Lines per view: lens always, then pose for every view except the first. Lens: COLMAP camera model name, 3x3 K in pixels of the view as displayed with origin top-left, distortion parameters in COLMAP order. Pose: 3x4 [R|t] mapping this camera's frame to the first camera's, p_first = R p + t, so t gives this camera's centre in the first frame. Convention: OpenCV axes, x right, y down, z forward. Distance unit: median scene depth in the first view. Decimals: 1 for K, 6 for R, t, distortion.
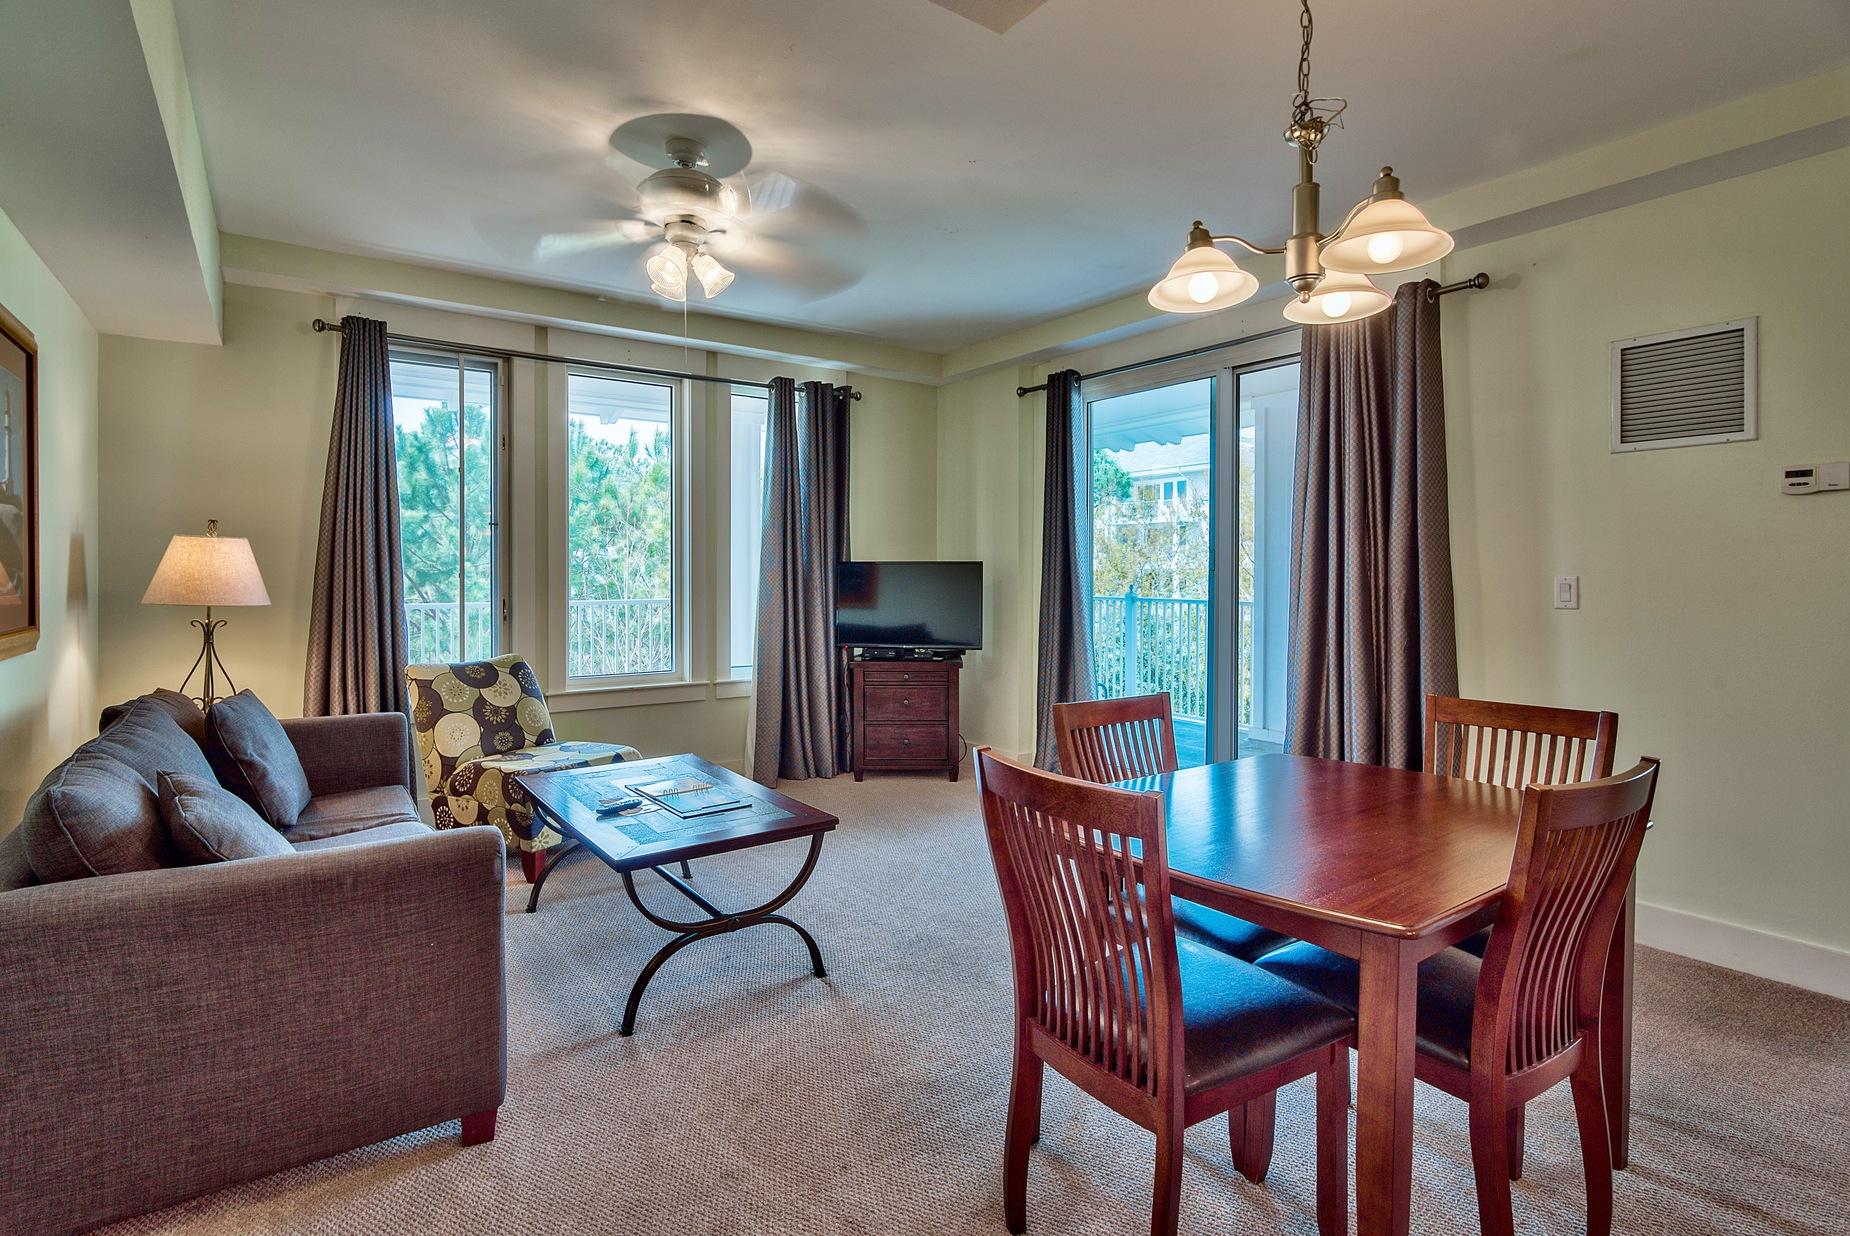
lens RADIAL K [[914.3, 0, 908.8], [0, 914.3, 568.7], [0, 0, 1]] dist [-0.004652, -0.000893]
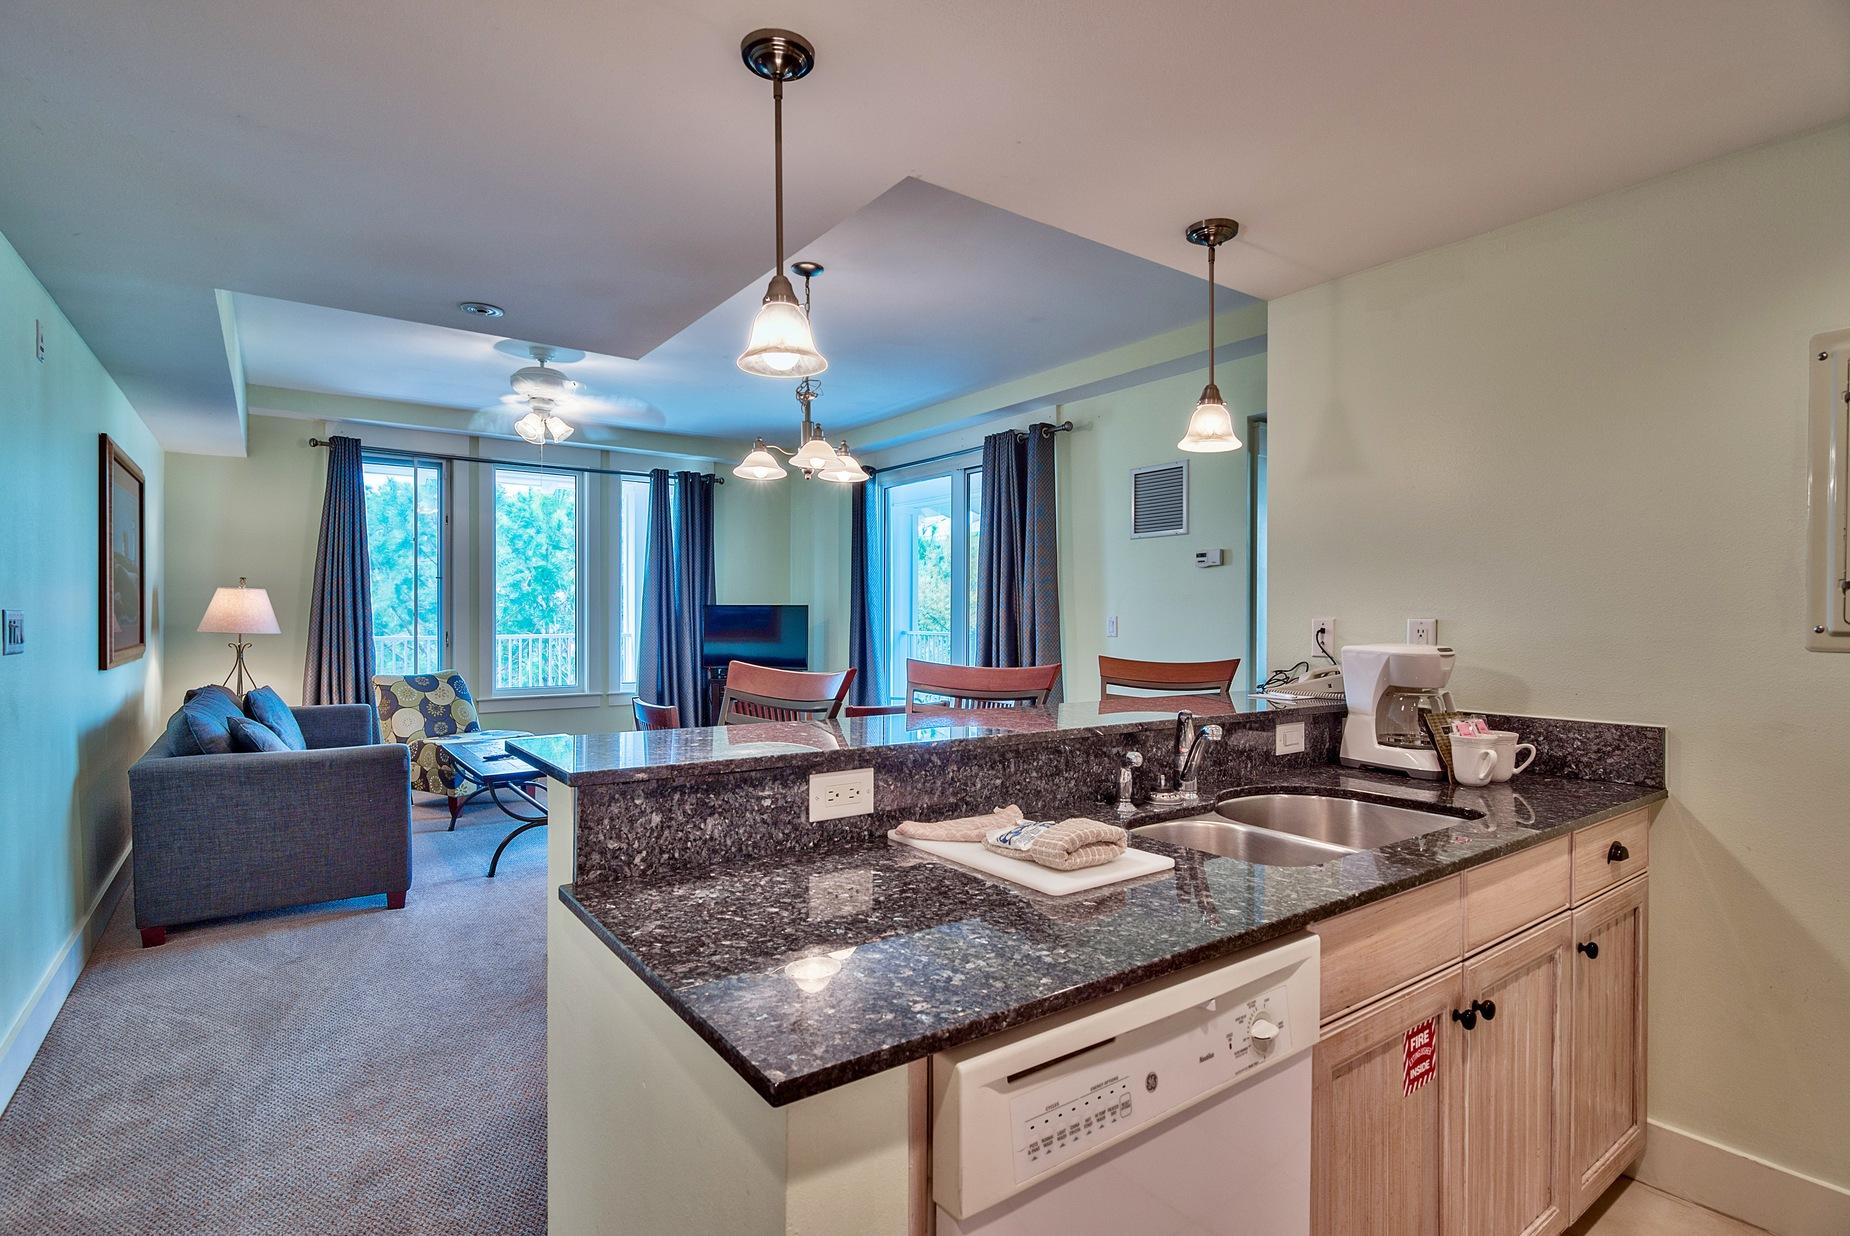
lens RADIAL K [[906.1, 0, 918.8], [0, 906.1, 610.1], [0, 0, 1]] dist [-0.004493, -0.000778]
pose [[0.999865, 0.002135, 0.016304, 0.301679], [-0.002140, 0.999998, 0.000273, -0.001519], [-0.016303, -0.000308, 0.999867, -0.467102]]
